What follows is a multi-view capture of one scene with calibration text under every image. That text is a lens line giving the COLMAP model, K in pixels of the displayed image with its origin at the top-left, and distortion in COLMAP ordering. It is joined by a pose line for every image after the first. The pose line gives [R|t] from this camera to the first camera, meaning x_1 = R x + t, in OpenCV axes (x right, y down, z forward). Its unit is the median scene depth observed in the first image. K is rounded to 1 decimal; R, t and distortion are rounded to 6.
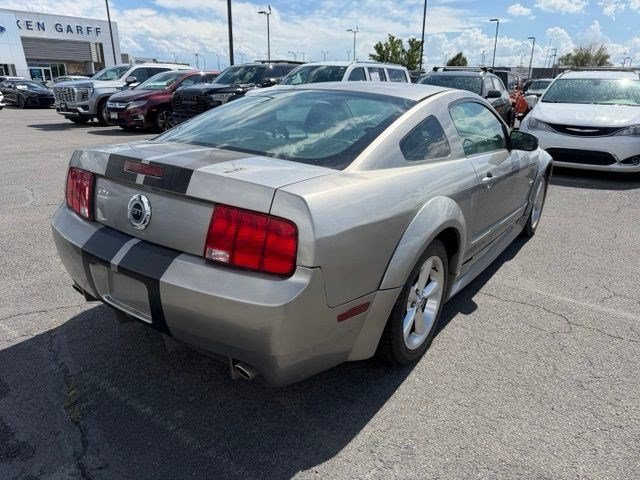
lens RADIAL K [[440.1, 0, 322.3], [0, 440.1, 243.3], [0, 0, 1]] dist [0.110706, -0.125058]
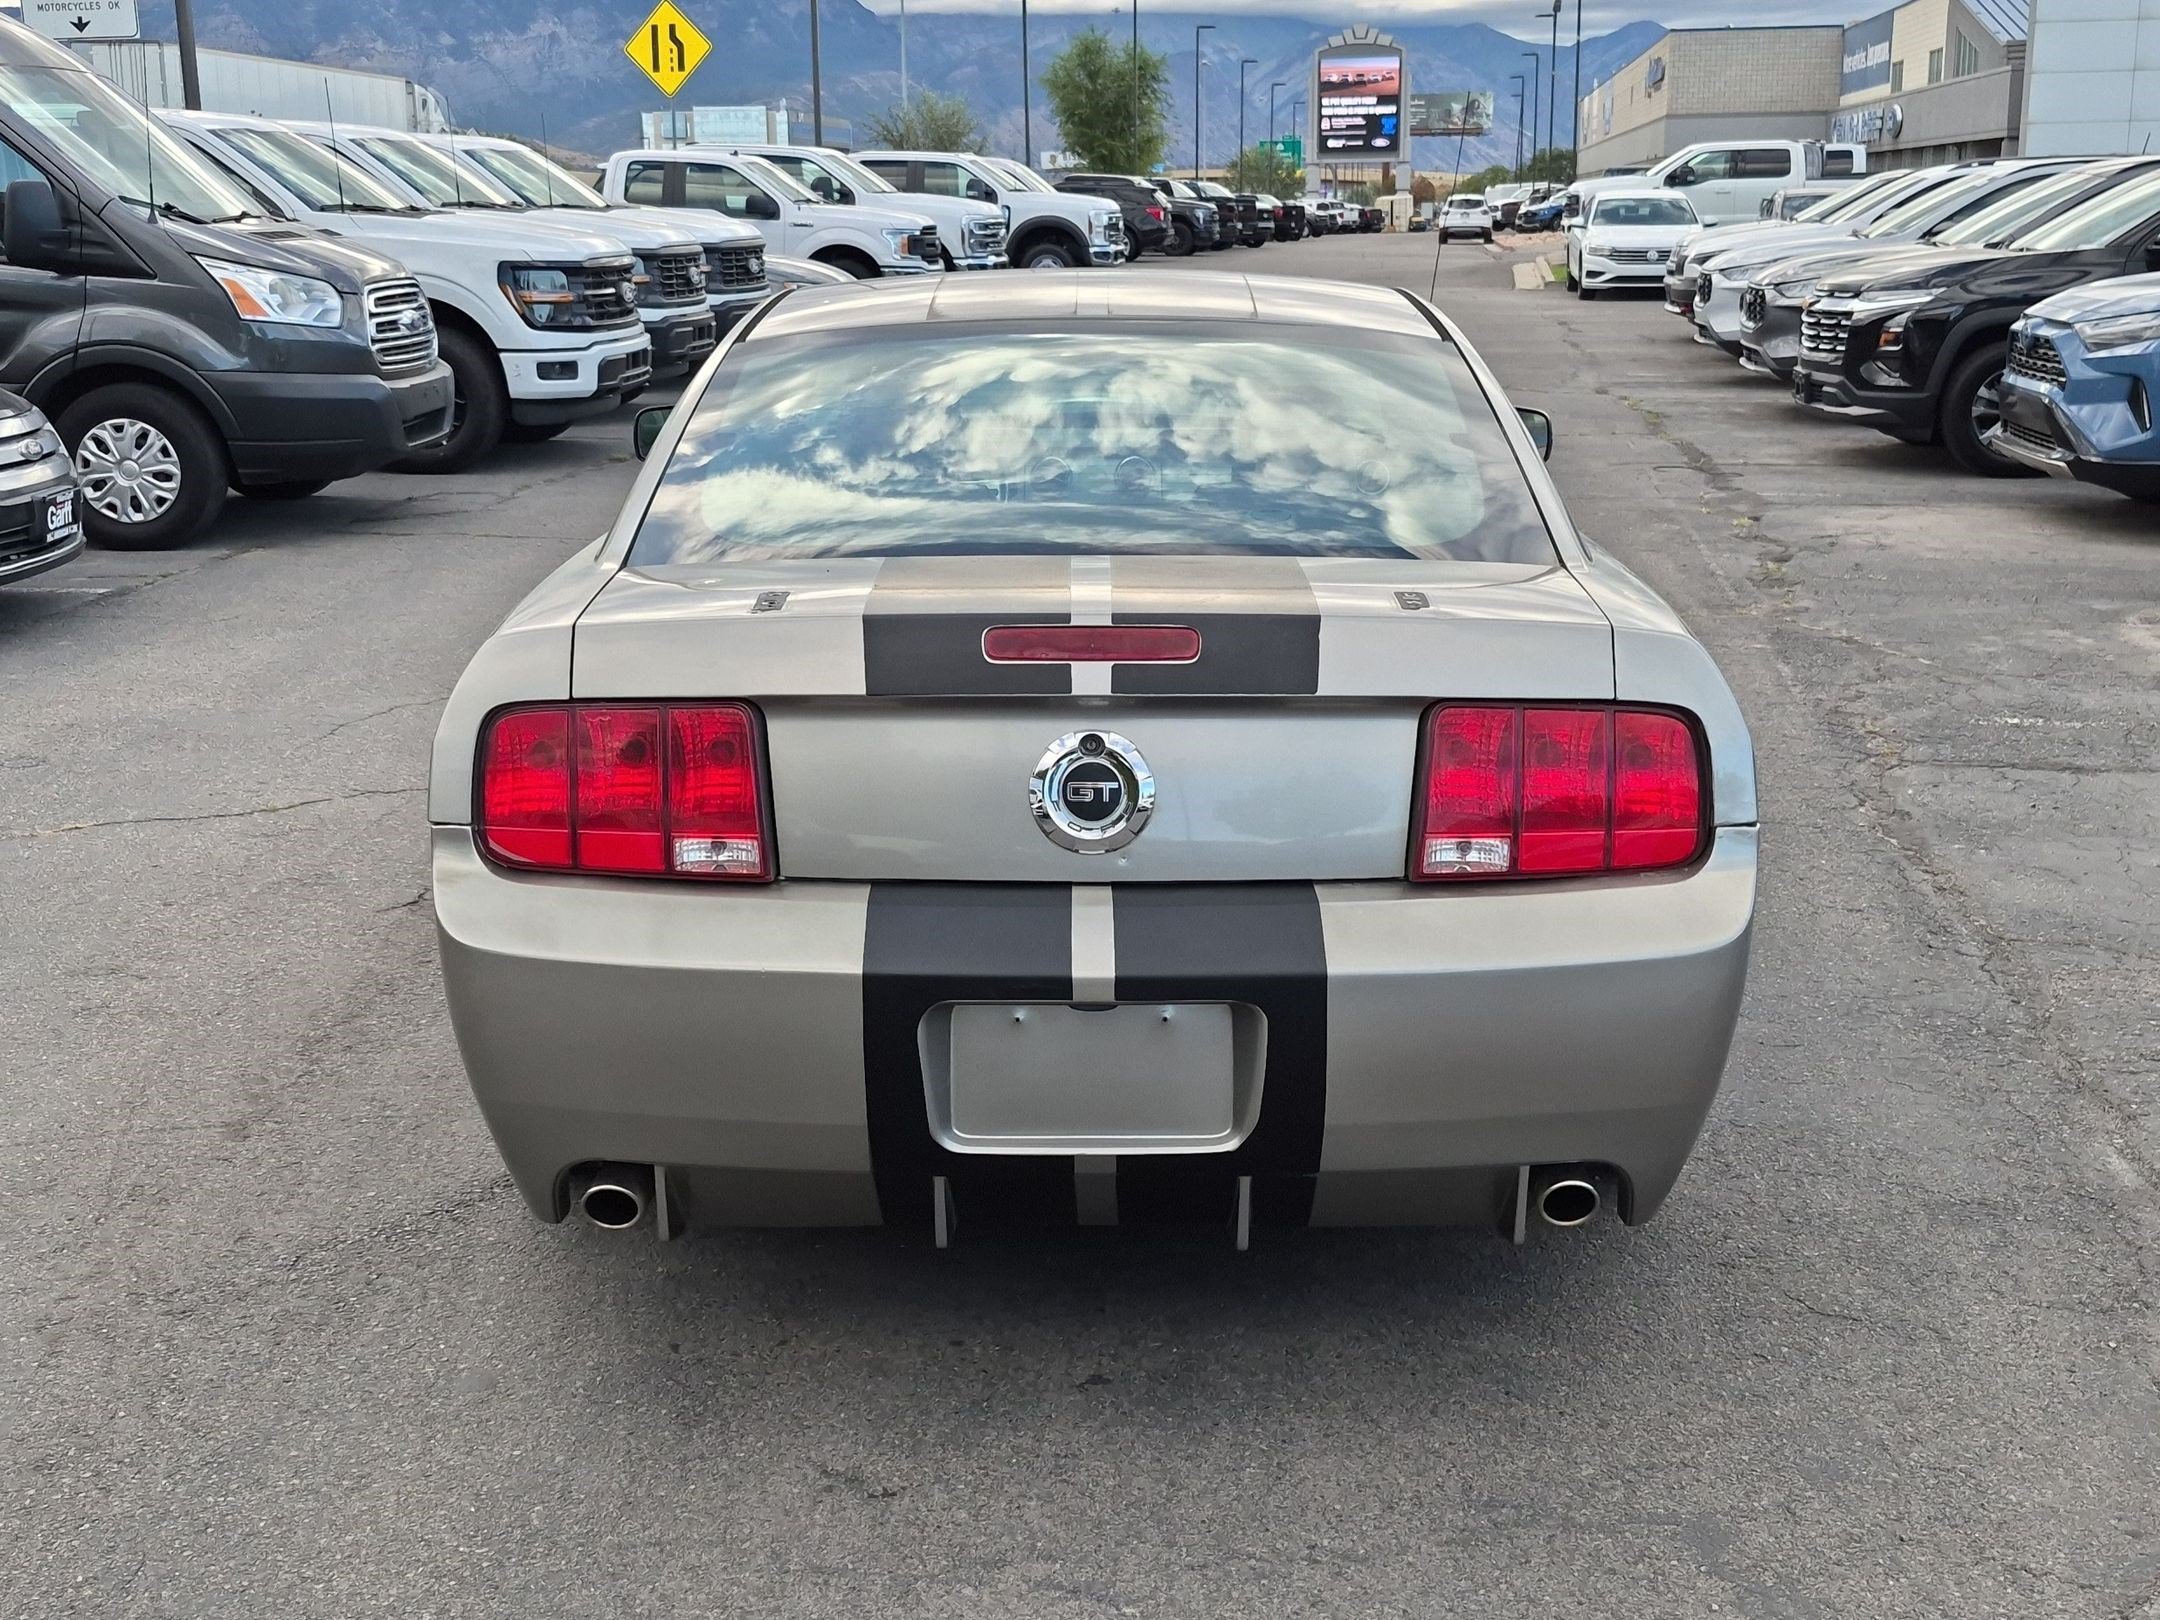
lens RADIAL K [[2468.3, 0, 1080.0], [0, 2468.3, 810.0], [0, 0, 1]] dist [0.140445, -0.268675]
pose [[0.815869, -0.169486, 0.552840, -1.408999], [0.214374, 0.976604, -0.016967, -0.035011], [-0.537030, 0.132357, 0.833115, -0.362627]]
